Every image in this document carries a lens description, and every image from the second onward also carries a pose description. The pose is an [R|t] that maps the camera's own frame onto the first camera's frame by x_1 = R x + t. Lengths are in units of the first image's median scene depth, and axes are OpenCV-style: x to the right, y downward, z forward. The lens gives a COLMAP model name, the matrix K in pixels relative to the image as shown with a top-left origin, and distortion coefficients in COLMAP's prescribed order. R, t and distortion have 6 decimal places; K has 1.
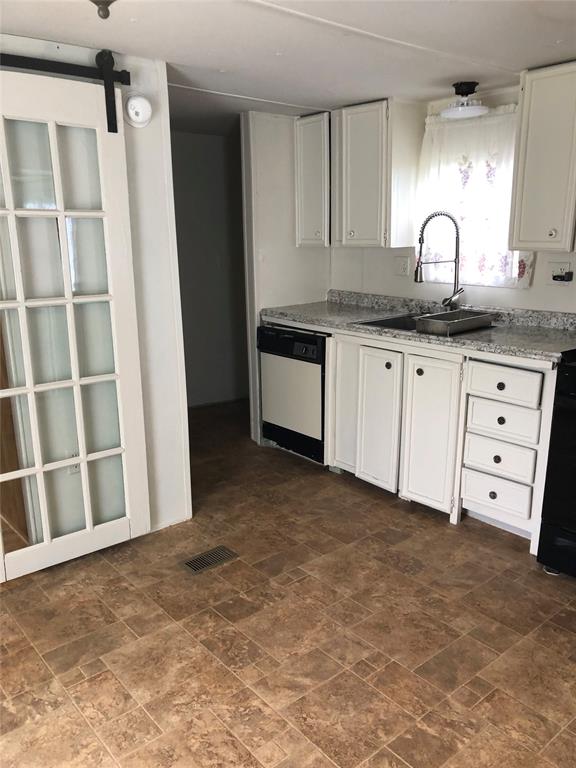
lens RADIAL K [[646.3, 0, 290.9], [0, 646.3, 384.5], [0, 0, 1]] dist [0.039721, -0.030805]
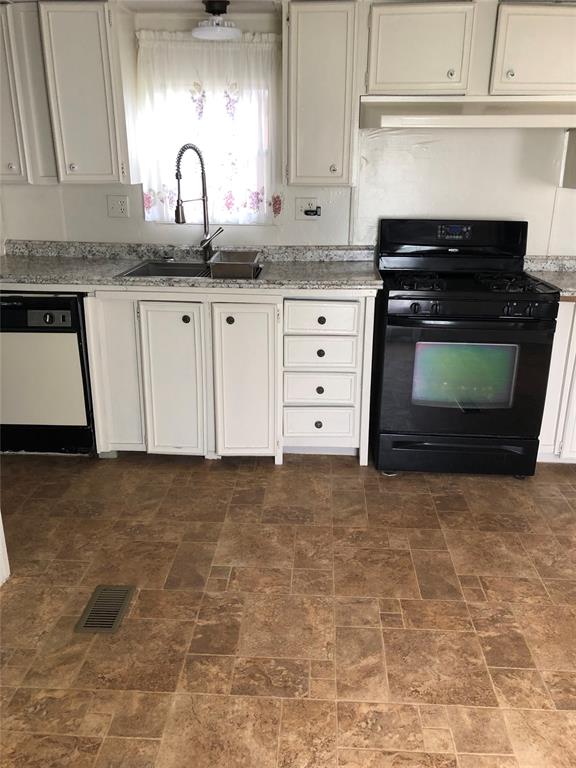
lens RADIAL K [[646.3, 0, 289.7], [0, 646.3, 376.7], [0, 0, 1]] dist [0.039721, -0.030805]
pose [[0.673958, -0.213386, 0.707282, -0.369019], [0.160964, 0.976791, 0.141316, -0.050725], [-0.721021, 0.018606, 0.692663, 0.259927]]
